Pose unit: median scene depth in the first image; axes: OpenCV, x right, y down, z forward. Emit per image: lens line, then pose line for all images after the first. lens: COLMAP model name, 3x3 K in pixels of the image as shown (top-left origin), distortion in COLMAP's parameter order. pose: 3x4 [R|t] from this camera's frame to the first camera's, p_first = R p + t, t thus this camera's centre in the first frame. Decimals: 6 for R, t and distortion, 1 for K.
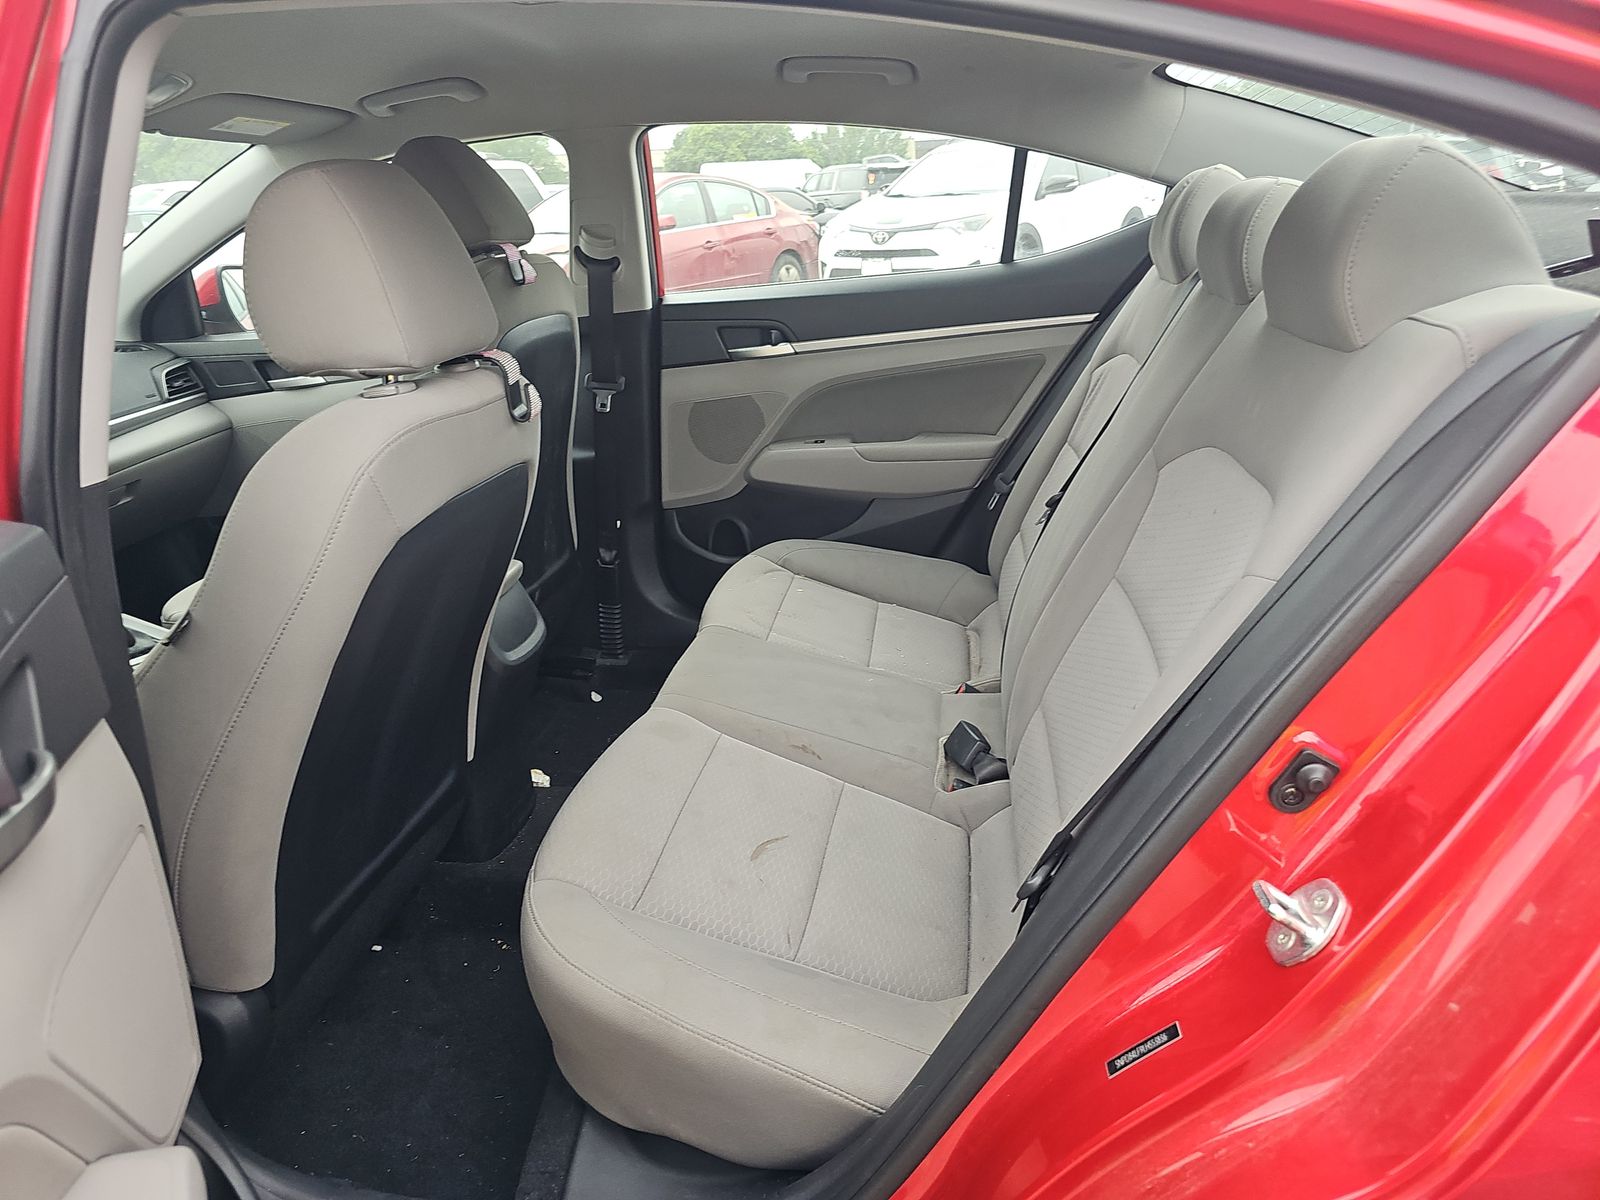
lens RADIAL K [[1061.7, 0, 797.6], [0, 1061.7, 599.9], [0, 0, 1]] dist [0.030842, -0.031470]
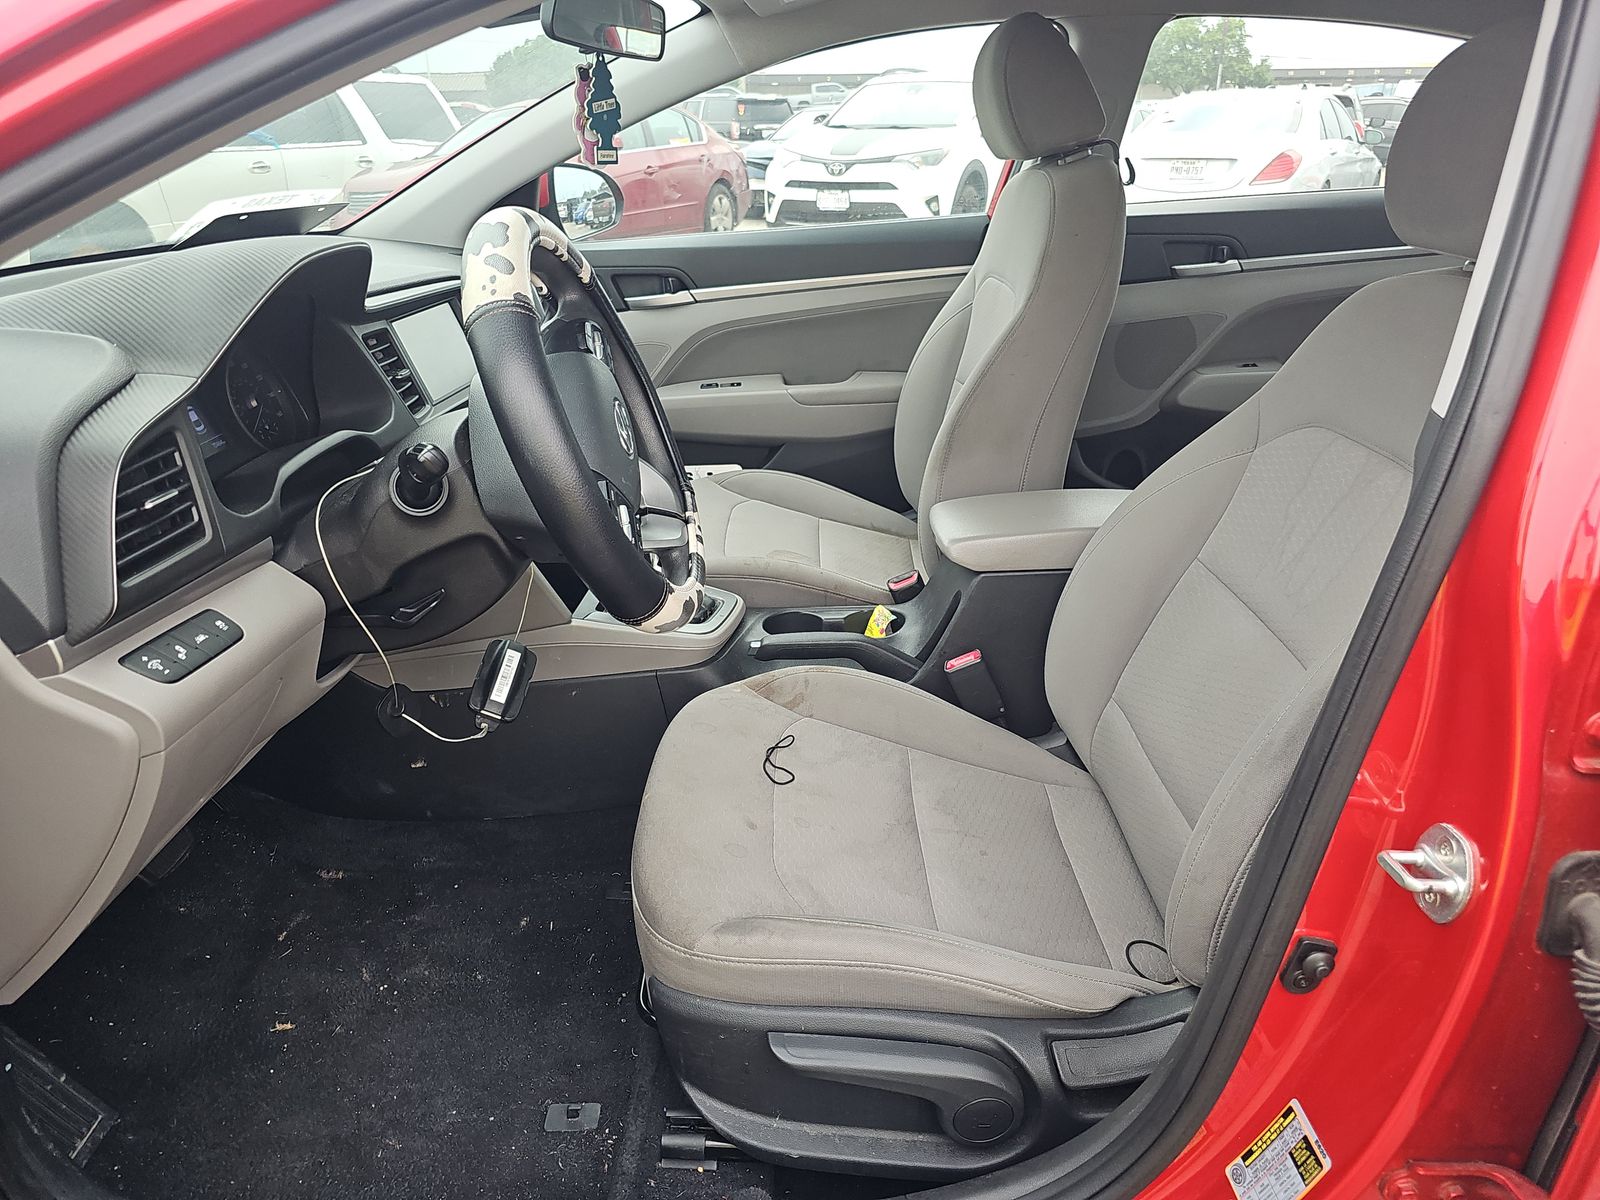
lens RADIAL K [[1061.7, 0, 801.6], [0, 1061.7, 597.8], [0, 0, 1]] dist [0.030842, -0.031470]
pose [[0.988475, -0.022292, 0.149732, -0.108547], [0.014566, 0.998515, 0.052494, 0.001287], [-0.150680, -0.049708, 0.987332, 0.018465]]
